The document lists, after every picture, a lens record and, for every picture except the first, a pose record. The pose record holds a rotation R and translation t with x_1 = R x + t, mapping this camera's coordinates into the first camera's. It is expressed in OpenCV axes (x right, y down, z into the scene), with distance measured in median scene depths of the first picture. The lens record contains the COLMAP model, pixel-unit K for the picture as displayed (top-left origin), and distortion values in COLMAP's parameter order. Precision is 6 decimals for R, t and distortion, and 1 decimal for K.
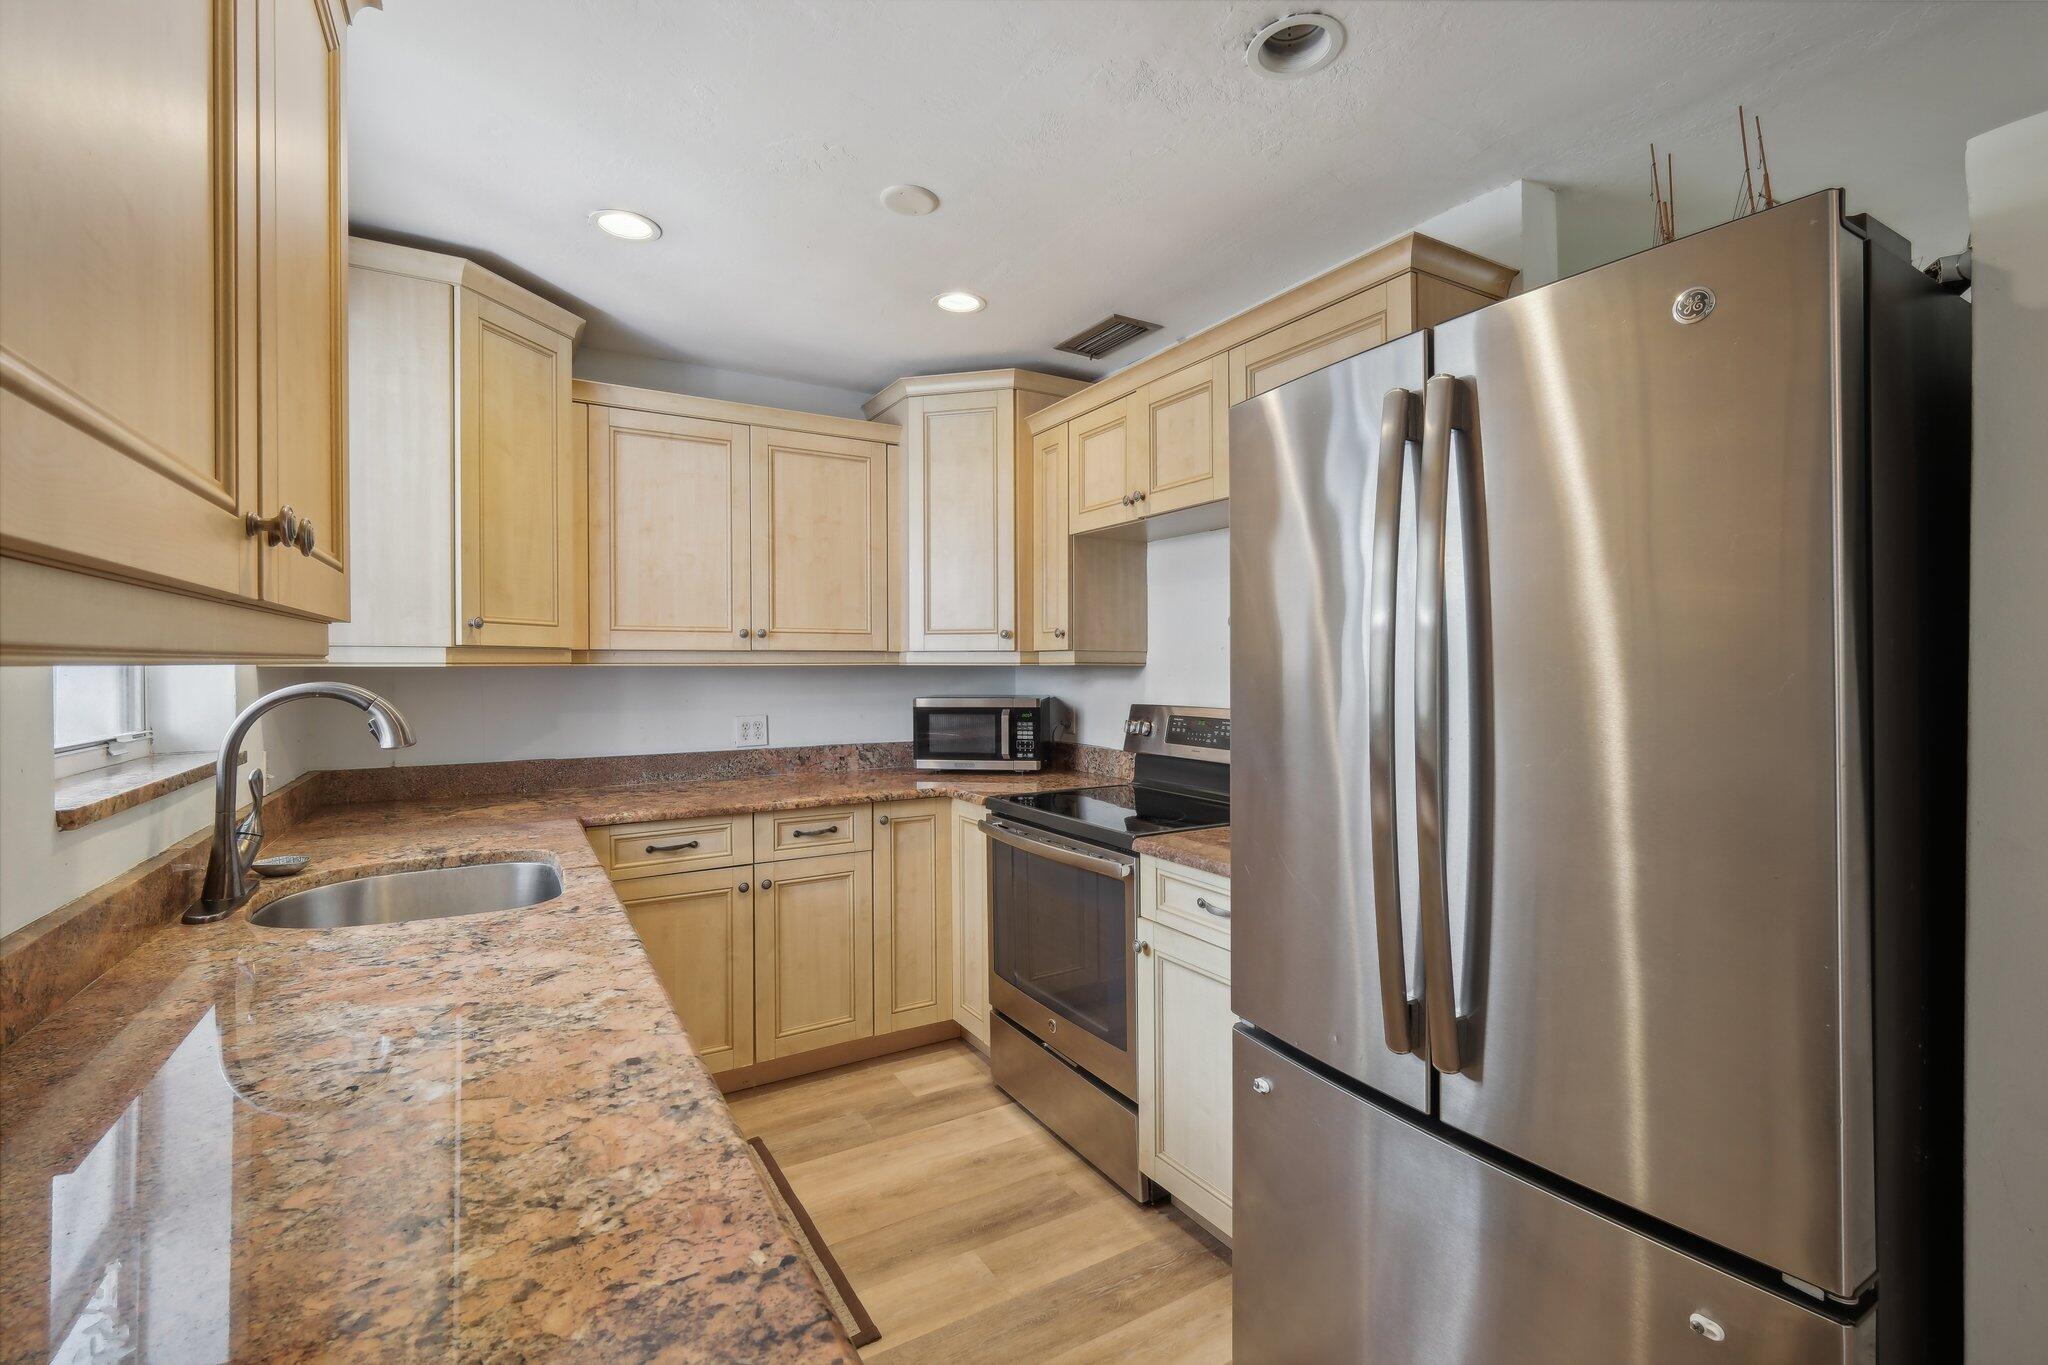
lens RADIAL K [[897.0, 0, 1029.3], [0, 897.0, 673.6], [0, 0, 1]] dist [0.002103, -0.000563]
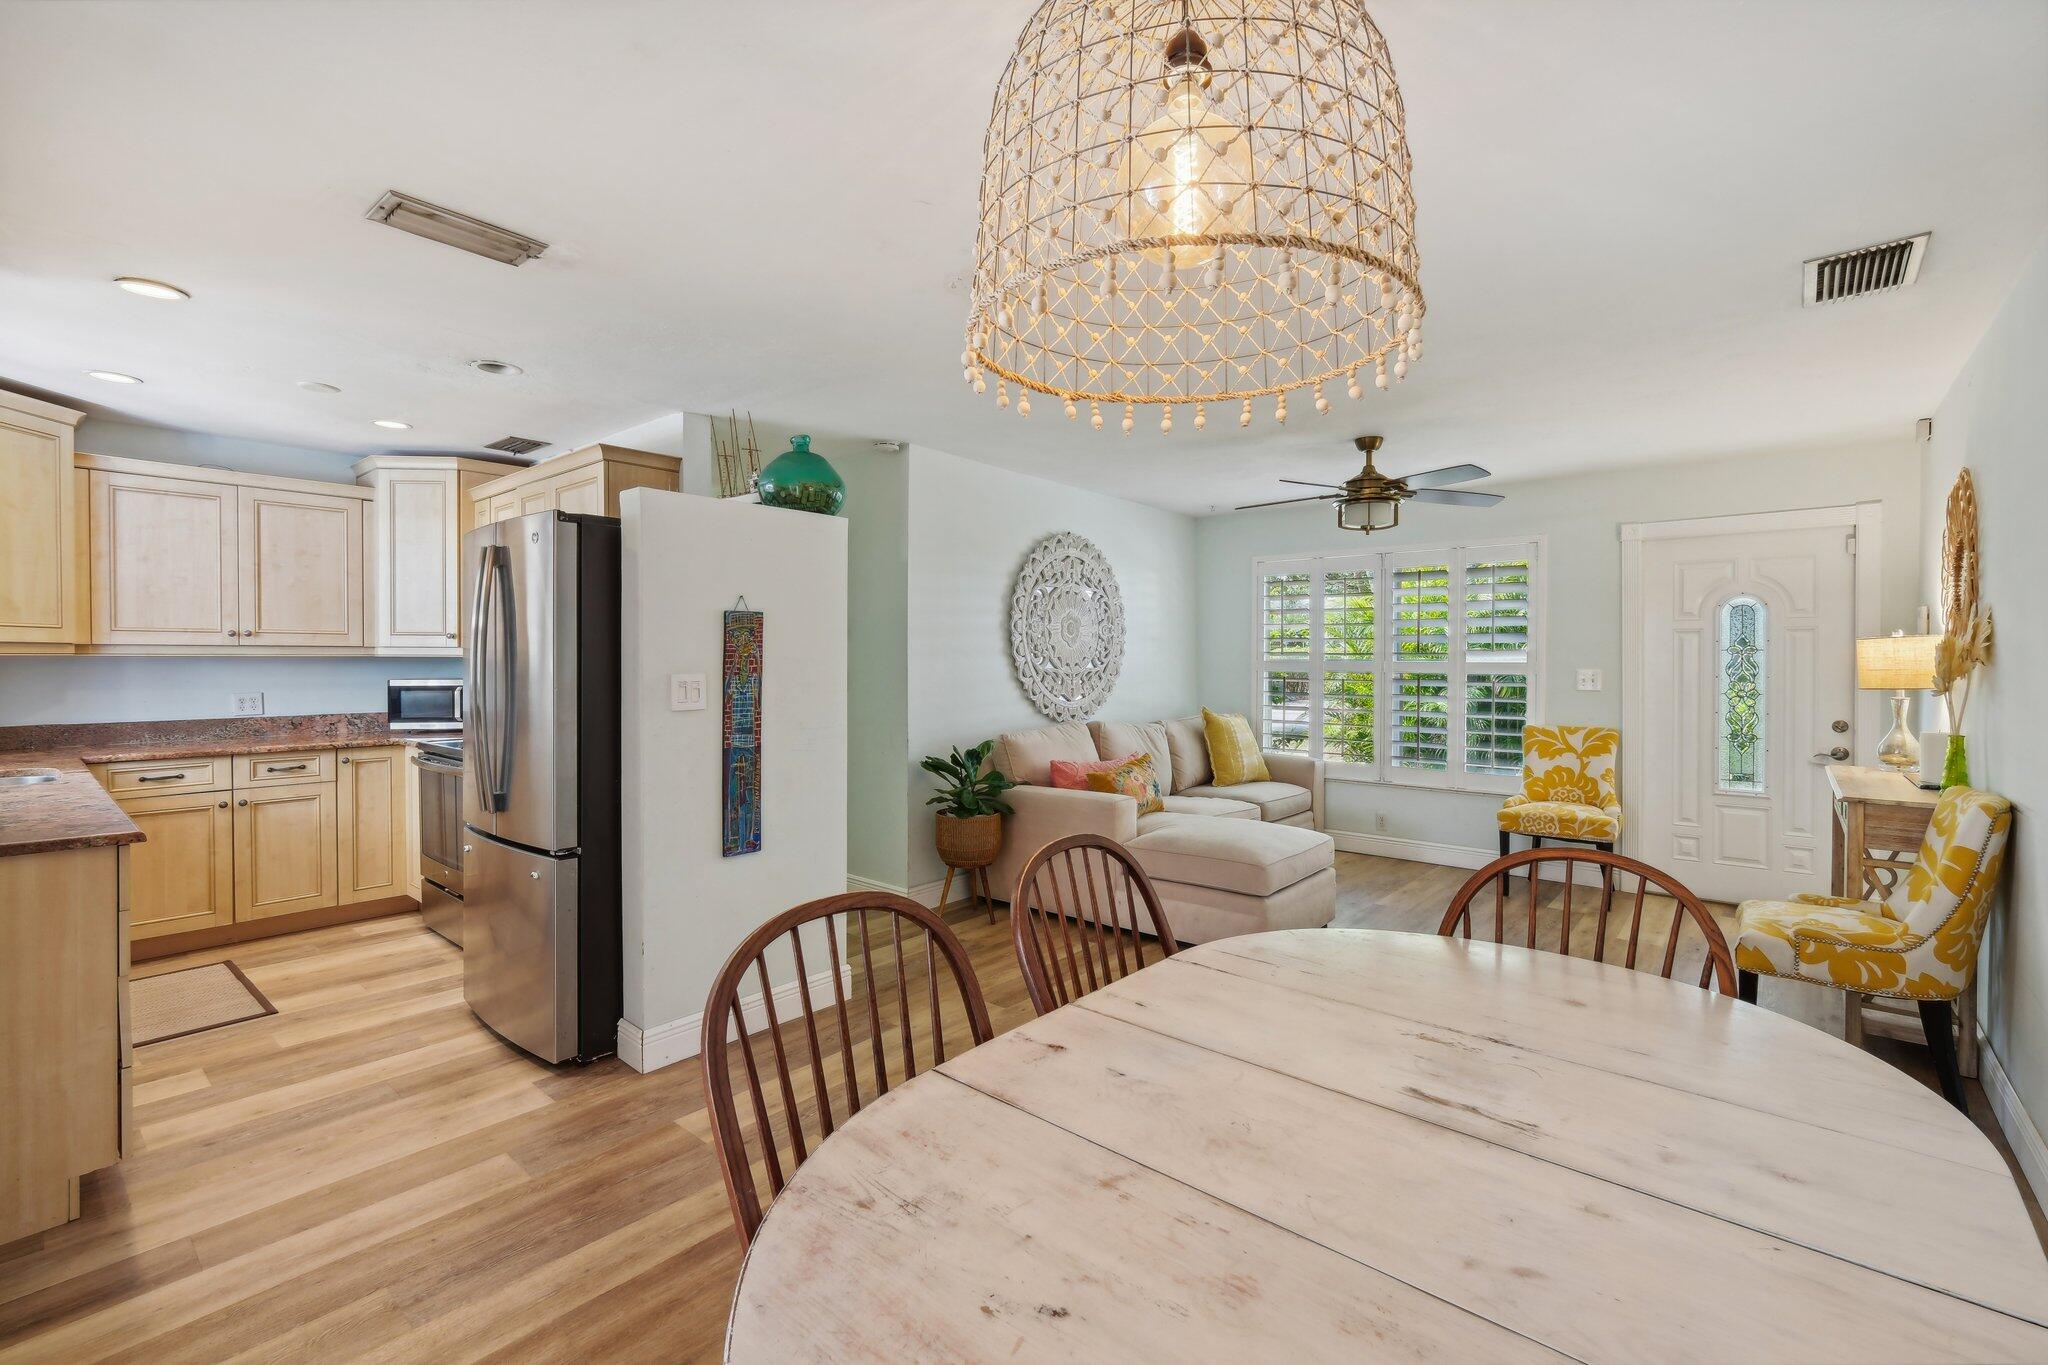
lens RADIAL K [[897.0, 0, 1015.3], [0, 897.0, 676.5], [0, 0, 1]] dist [0.002103, -0.000563]
pose [[0.950802, -0.000349, 0.309800, 0.433317], [-0.002990, 0.999942, 0.010303, 0.005324], [-0.309786, -0.010722, 0.950746, -0.758376]]
